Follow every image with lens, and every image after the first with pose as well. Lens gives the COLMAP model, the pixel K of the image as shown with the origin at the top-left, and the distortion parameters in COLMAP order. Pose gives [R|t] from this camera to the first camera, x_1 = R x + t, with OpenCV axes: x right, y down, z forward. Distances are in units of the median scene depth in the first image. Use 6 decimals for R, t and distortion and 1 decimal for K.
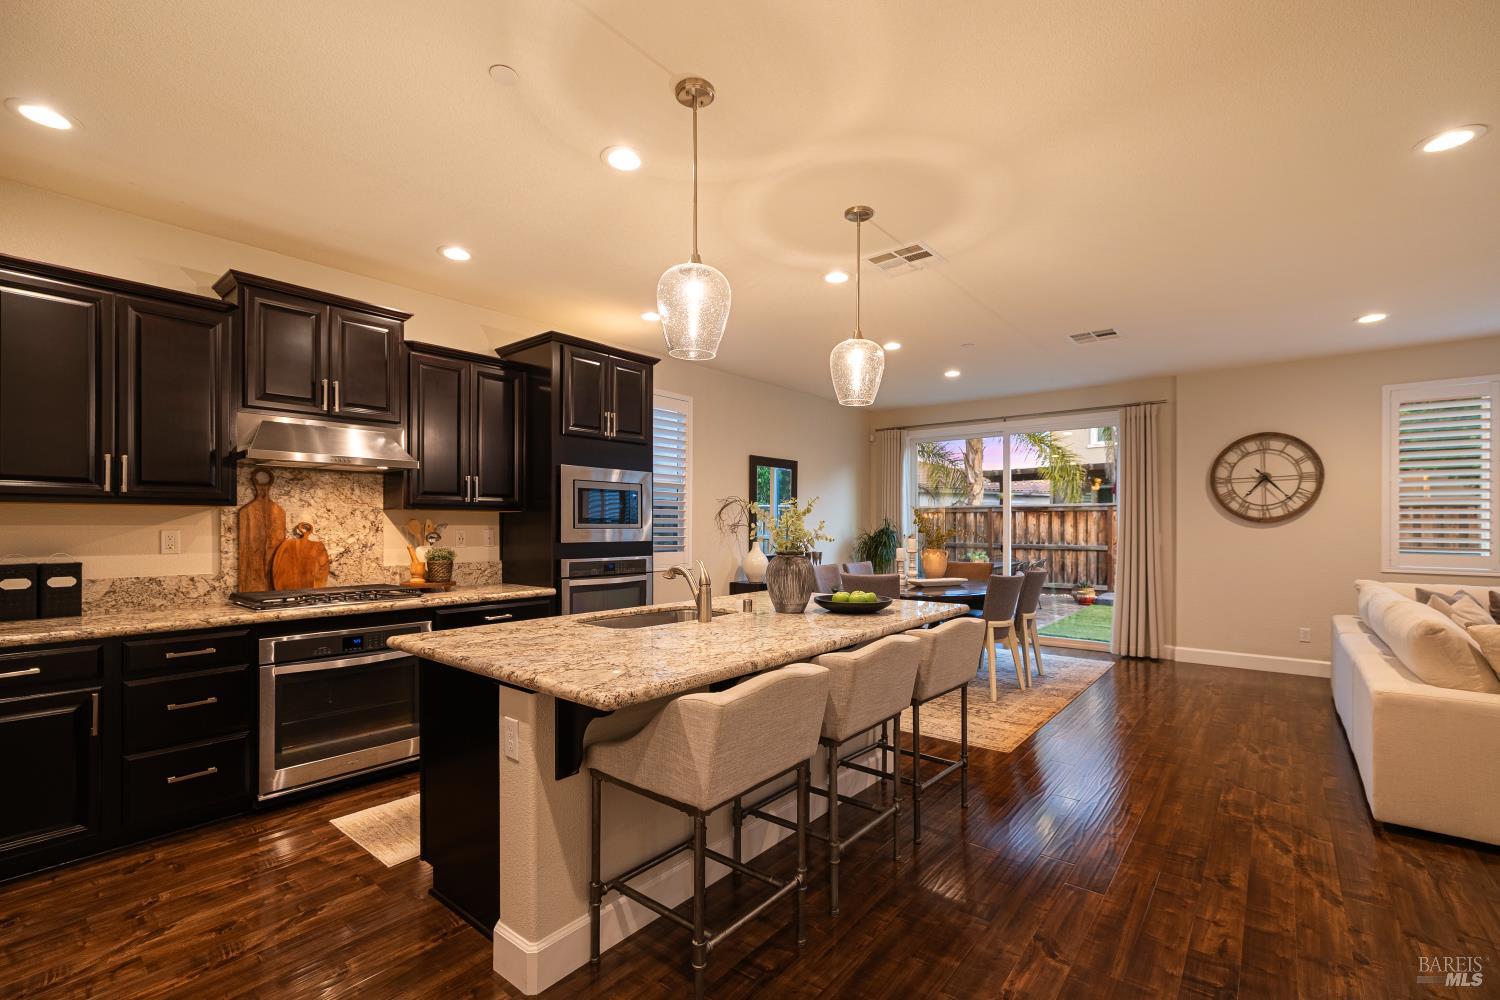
lens RADIAL K [[651.5, 0, 757.0], [0, 651.5, 524.8], [0, 0, 1]] dist [-0.000299, 0.000359]
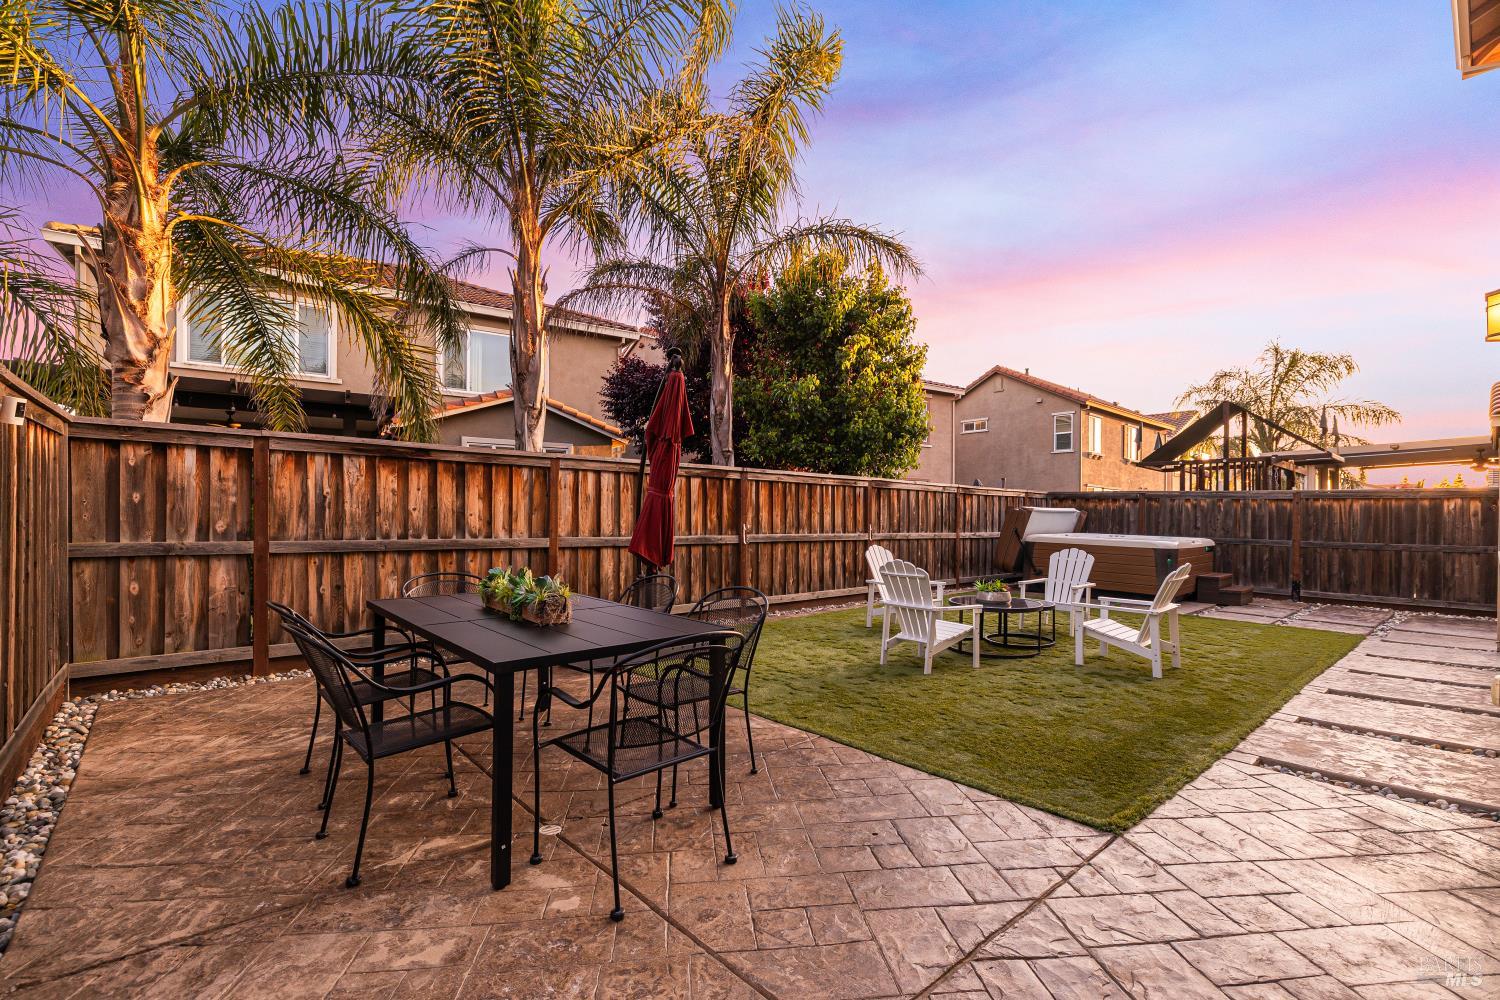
lens RADIAL K [[651.5, 0, 744.8], [0, 651.5, 511.6], [0, 0, 1]] dist [-0.000299, 0.000359]
pose [[0.180831, 0.007498, 0.983486, 0.079274], [-0.012378, 0.999909, -0.005347, 0.013780], [-0.983436, -0.011207, 0.180907, 0.836110]]
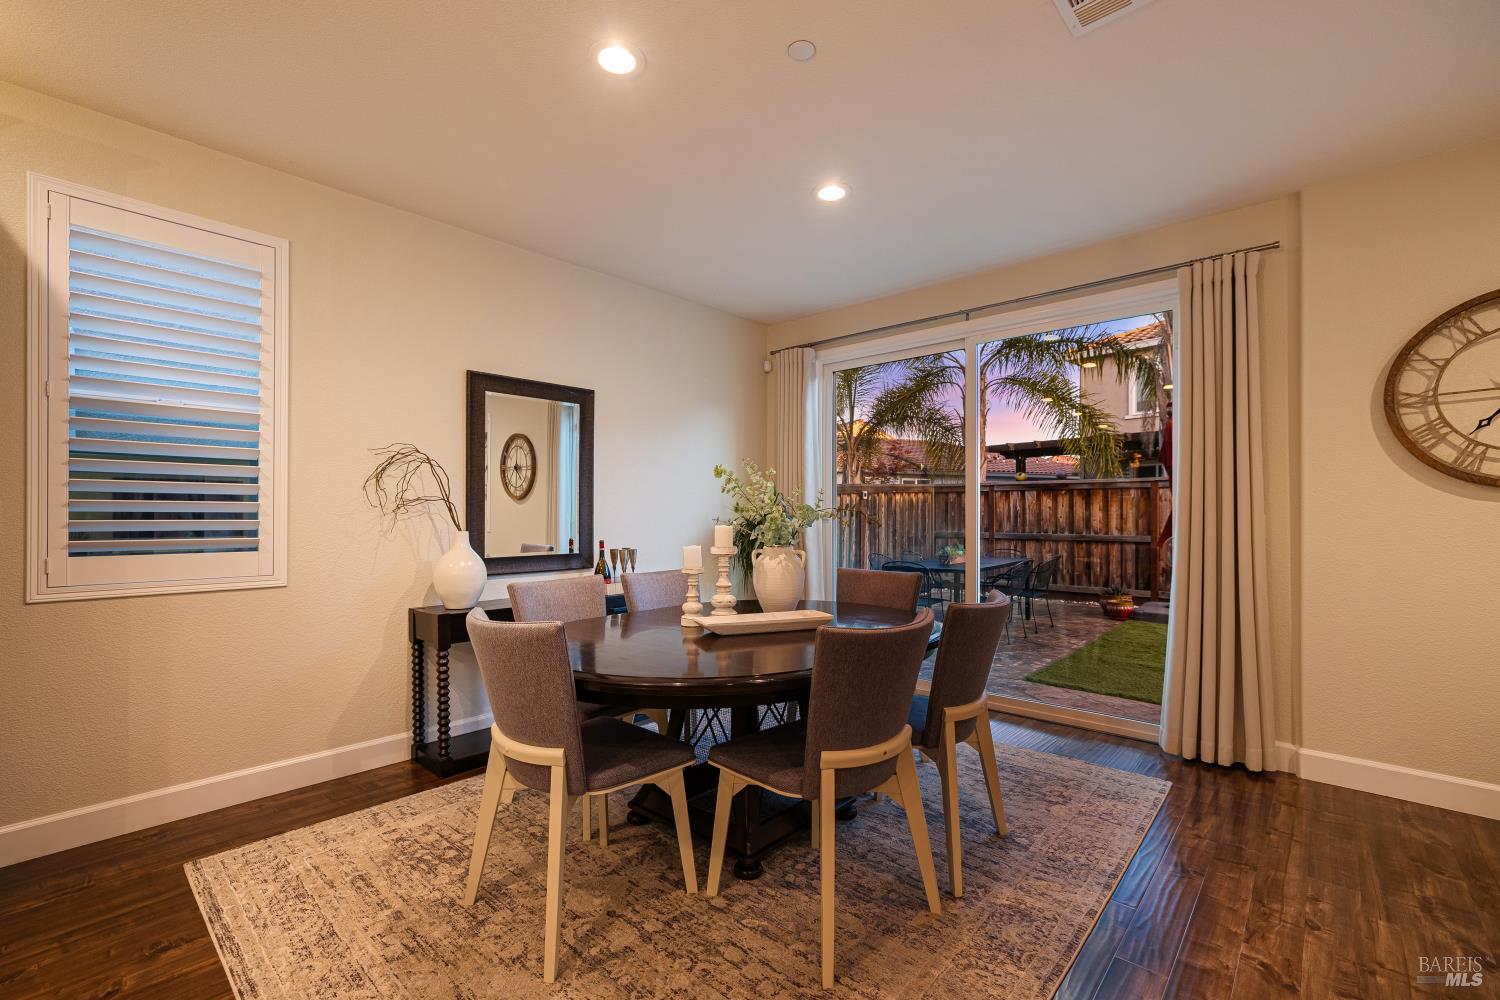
lens RADIAL K [[651.5, 0, 745.7], [0, 651.5, 511.5], [0, 0, 1]] dist [-0.000299, 0.000359]
pose [[0.998182, -0.001057, -0.060270, 0.141278], [0.000944, 0.999998, -0.001901, 0.006150], [0.060271, 0.001841, 0.998180, 0.267717]]
